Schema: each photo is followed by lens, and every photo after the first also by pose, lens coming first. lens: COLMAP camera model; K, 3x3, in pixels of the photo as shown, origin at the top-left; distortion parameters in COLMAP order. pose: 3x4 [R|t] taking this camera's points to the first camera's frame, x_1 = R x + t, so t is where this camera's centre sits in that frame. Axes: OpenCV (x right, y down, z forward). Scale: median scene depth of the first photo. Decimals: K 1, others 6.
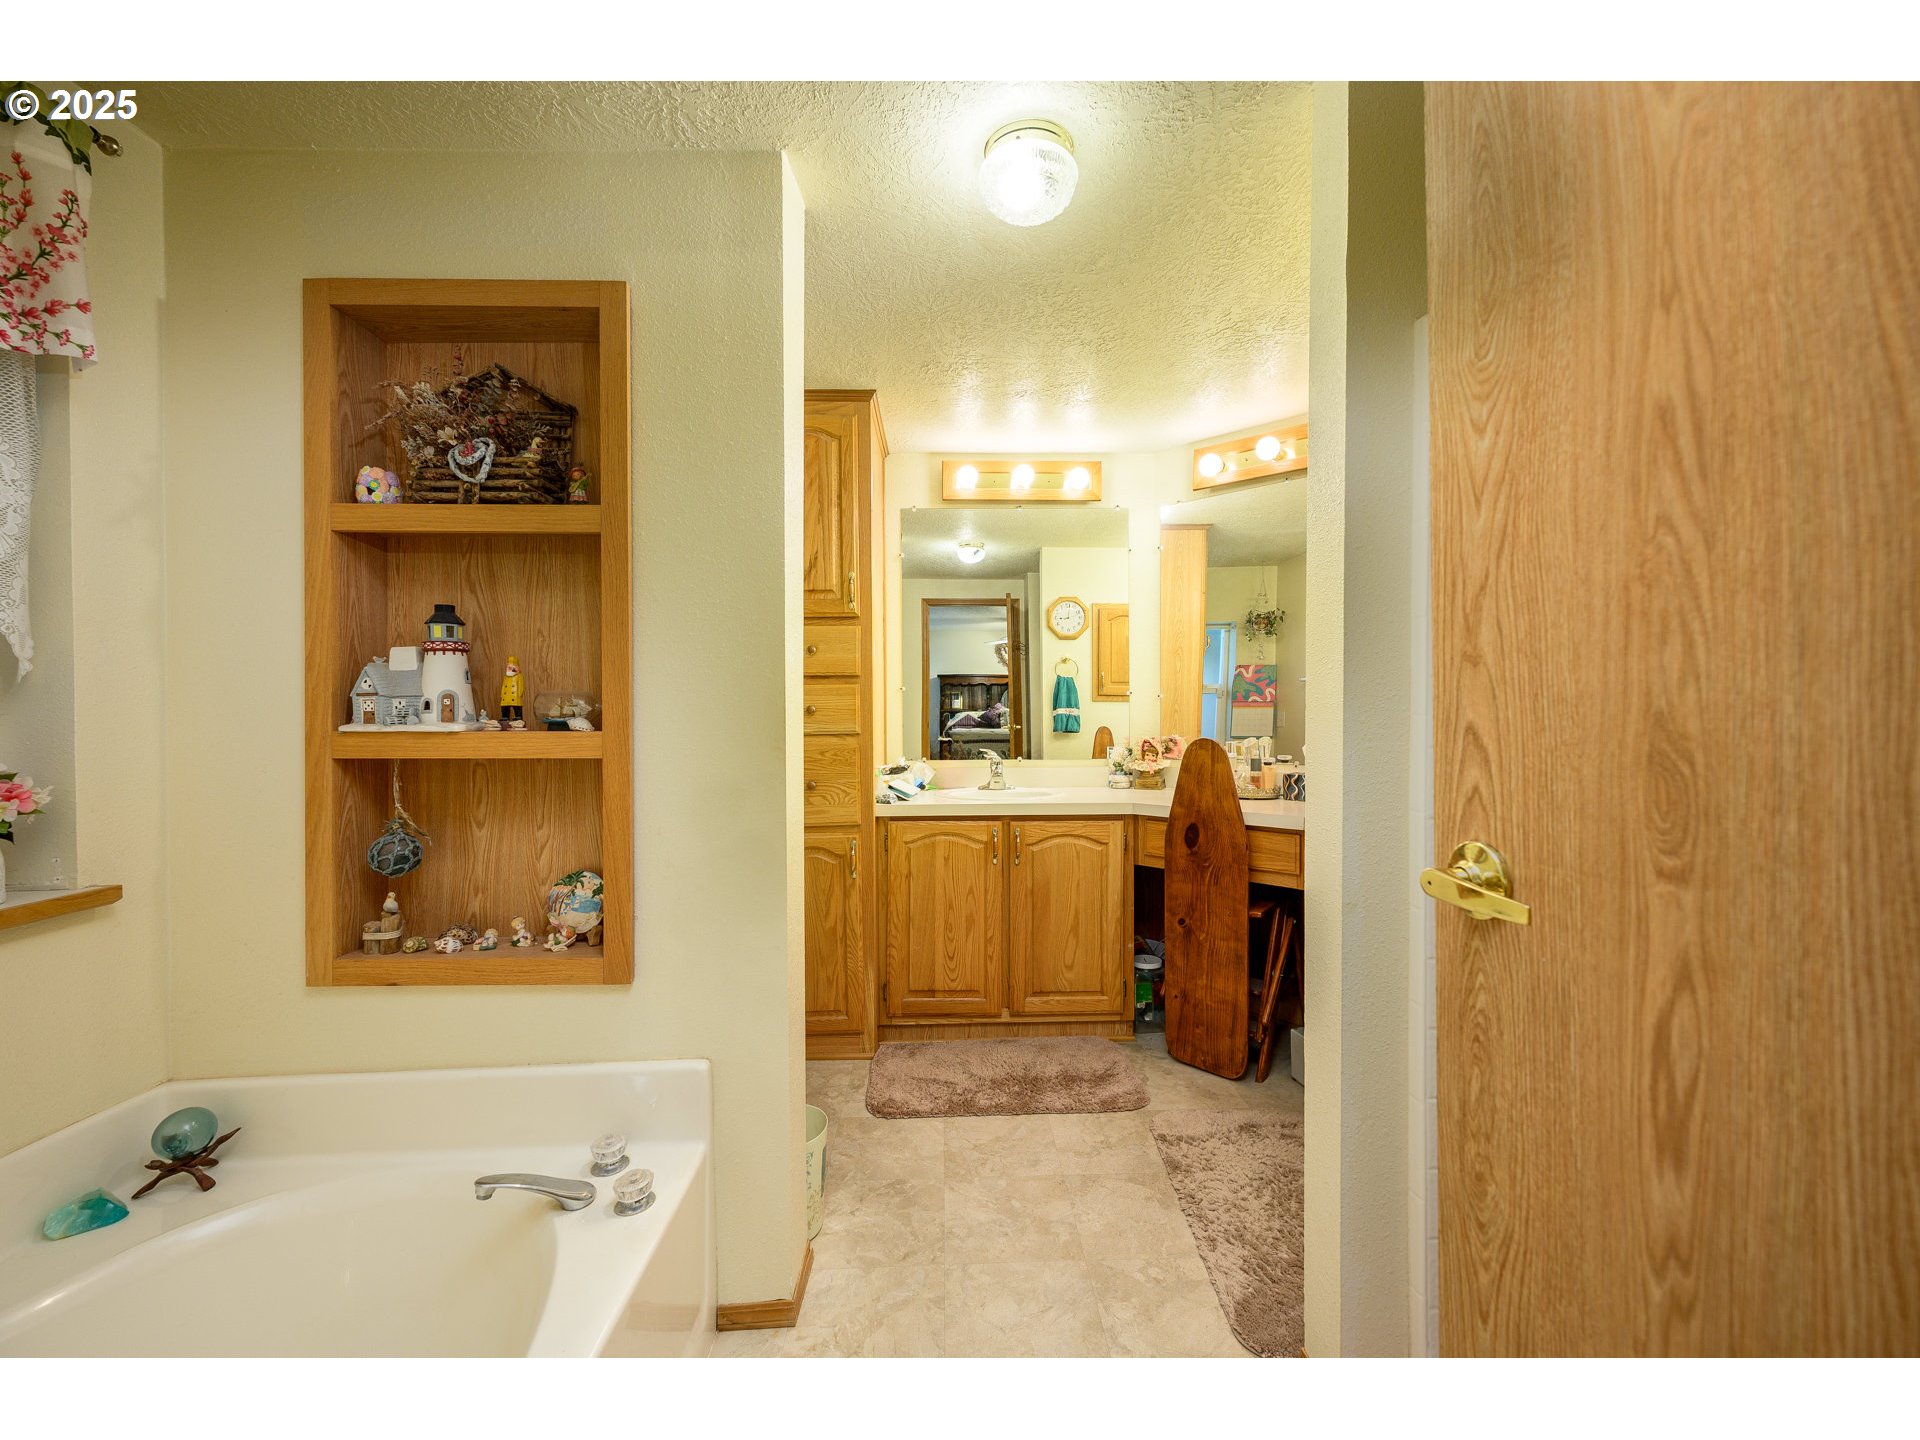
lens RADIAL K [[763.5, 0, 963.6], [0, 763.5, 712.0], [0, 0, 1]] dist [-0.003248, -0.000256]
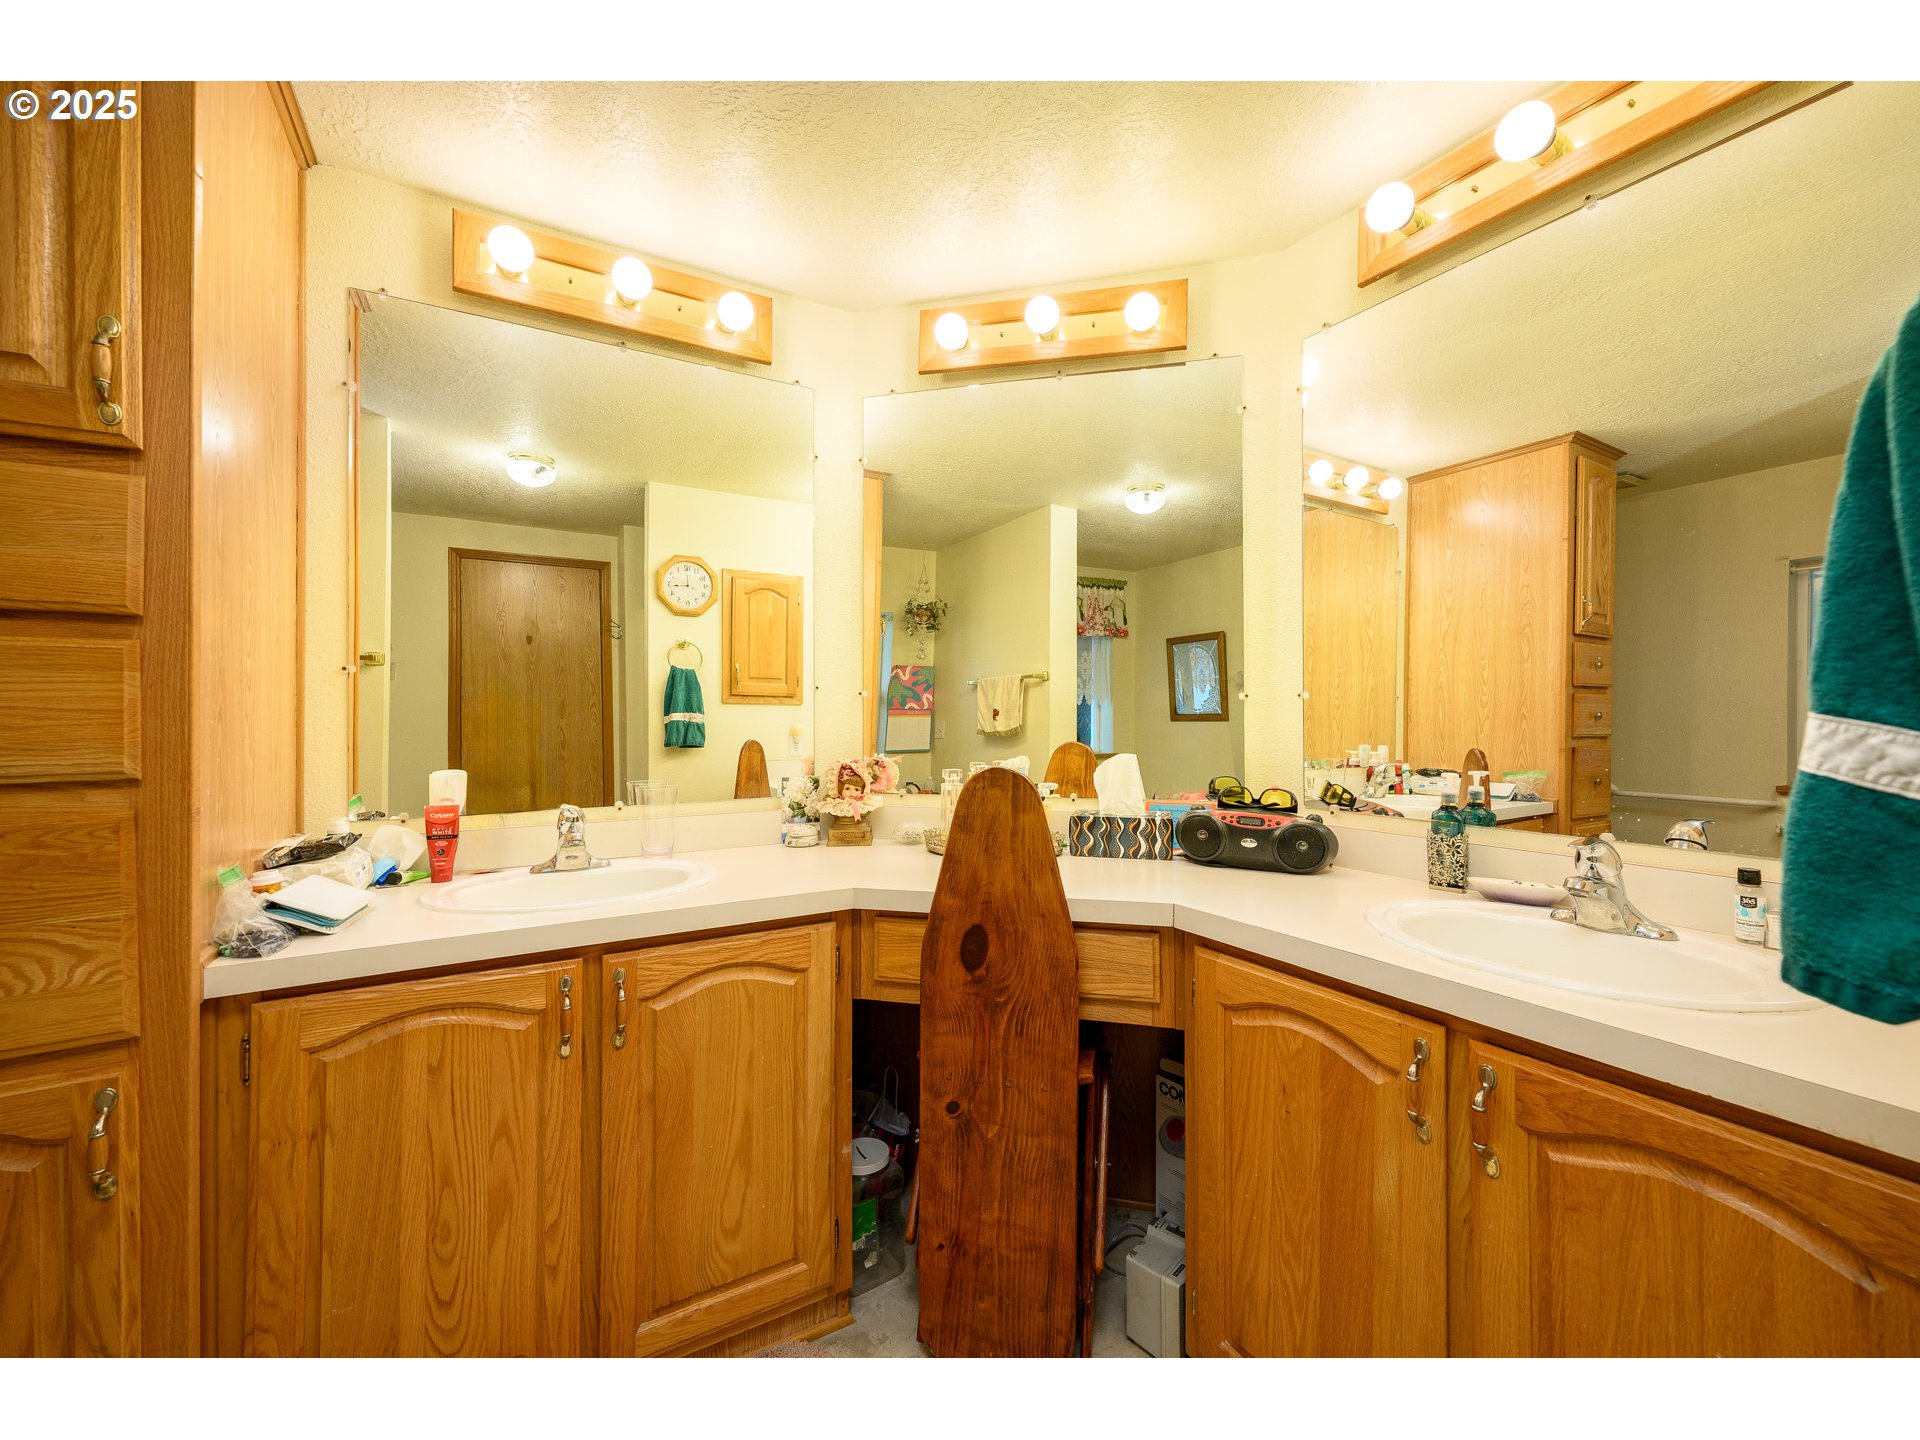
lens RADIAL K [[763.5, 0, 963.6], [0, 763.5, 712.0], [0, 0, 1]] dist [-0.003248, -0.000256]
pose [[0.870405, 0.006977, 0.492286, 0.022961], [-0.002808, 0.999954, -0.009207, -0.000204], [-0.492328, 0.006632, 0.870385, 0.490623]]
